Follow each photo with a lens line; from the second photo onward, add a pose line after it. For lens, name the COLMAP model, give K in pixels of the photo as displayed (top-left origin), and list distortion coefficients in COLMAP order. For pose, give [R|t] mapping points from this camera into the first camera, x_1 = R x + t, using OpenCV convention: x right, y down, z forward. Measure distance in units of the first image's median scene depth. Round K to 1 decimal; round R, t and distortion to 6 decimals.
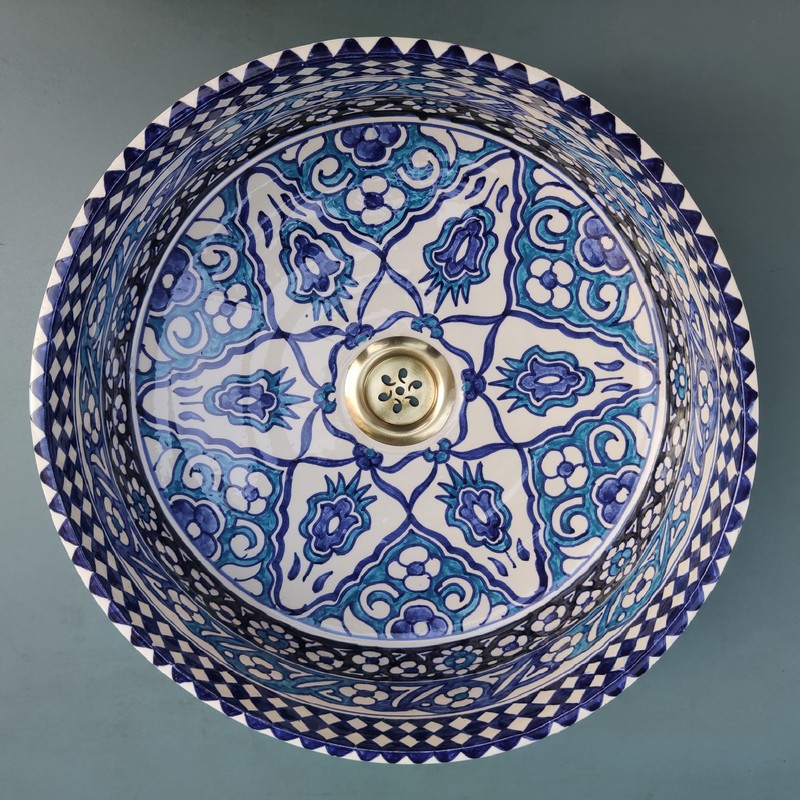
lens RADIAL K [[848.0, 0, 397.2], [0, 848.0, 401.6], [0, 0, 1]] dist [0.207618, -0.762780]
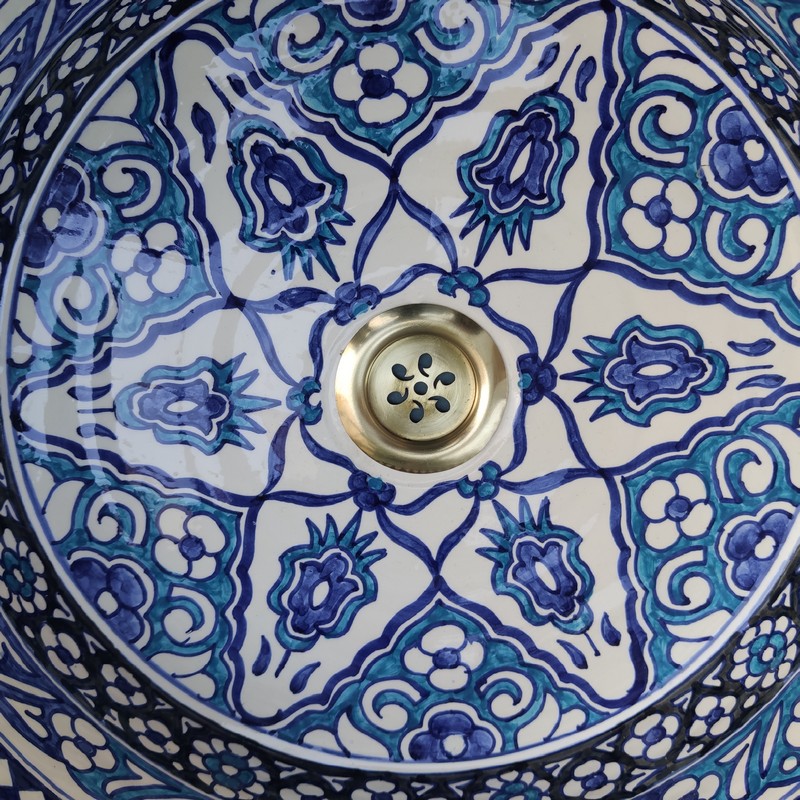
lens RADIAL K [[801.8, 0, 399.1], [0, 801.8, 398.3], [0, 0, 1]] dist [0.084647, -0.267088]
pose [[0.999967, -0.007814, -0.002319, -0.012049], [0.007893, 0.999315, 0.036150, -0.027543], [0.002035, -0.036167, 0.999344, 0.395759]]
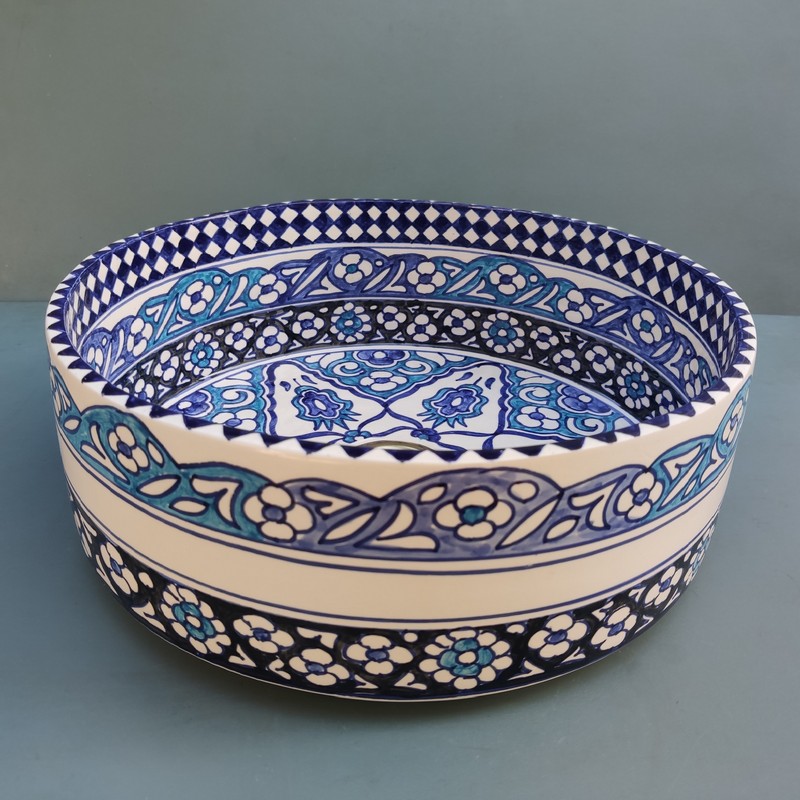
lens RADIAL K [[815.8, 0, 400.0], [0, 815.8, 400.0], [0, 0, 1]] dist [0.175097, -0.655282]
pose [[-0.999841, -0.013502, 0.011622, -0.014989], [0.017324, -0.584953, 0.810882, -0.710335], [-0.004150, 0.810955, 0.585094, 0.398675]]
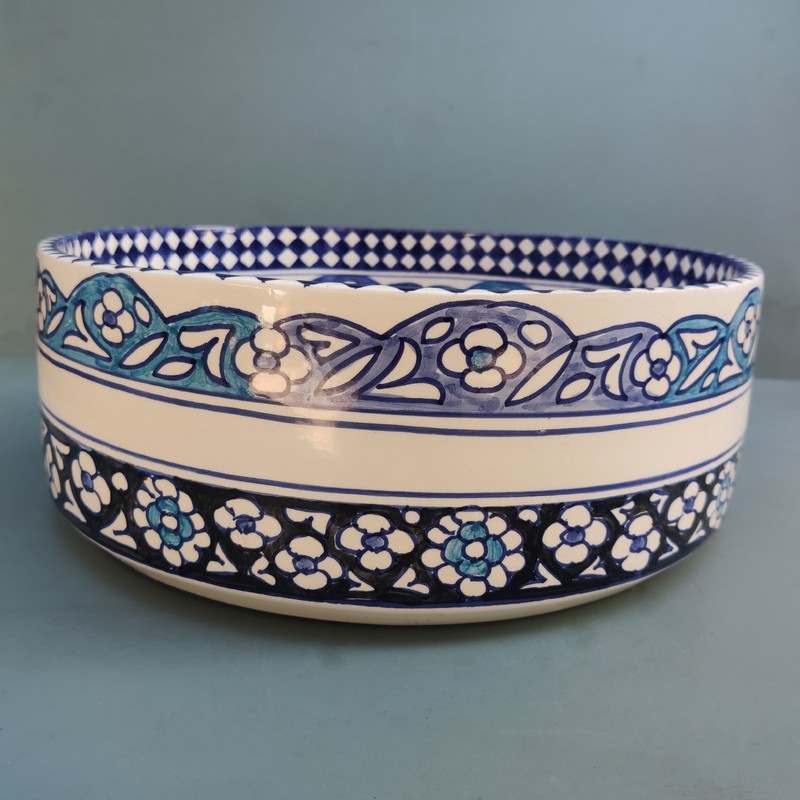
lens RADIAL K [[826.4, 0, 400.6], [0, 826.4, 399.2], [0, 0, 1]] dist [0.176140, -0.715132]
pose [[-0.999787, -0.020621, 0.001058, -0.009539], [0.008896, -0.383942, 0.923315, -0.795565], [-0.018633, 0.923127, 0.384043, 0.604649]]
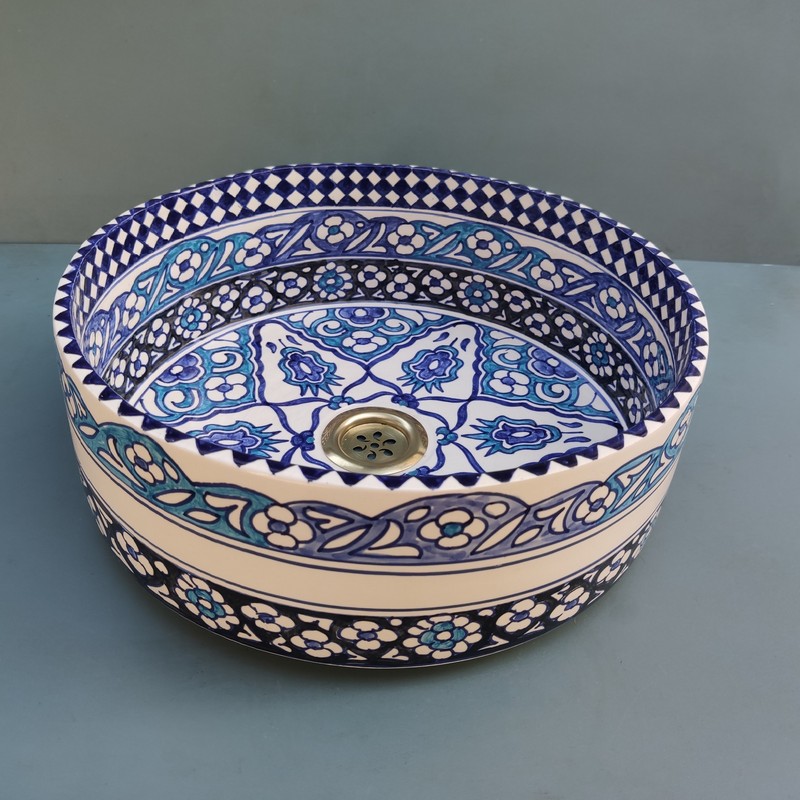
lens RADIAL K [[815.8, 0, 400.0], [0, 815.8, 400.0], [0, 0, 1]] dist [0.175097, -0.655282]
pose [[-0.999475, -0.017555, -0.027231, 0.000557], [-0.007330, -0.696168, 0.717842, -0.695540], [-0.031560, 0.717665, 0.695673, 0.270999]]
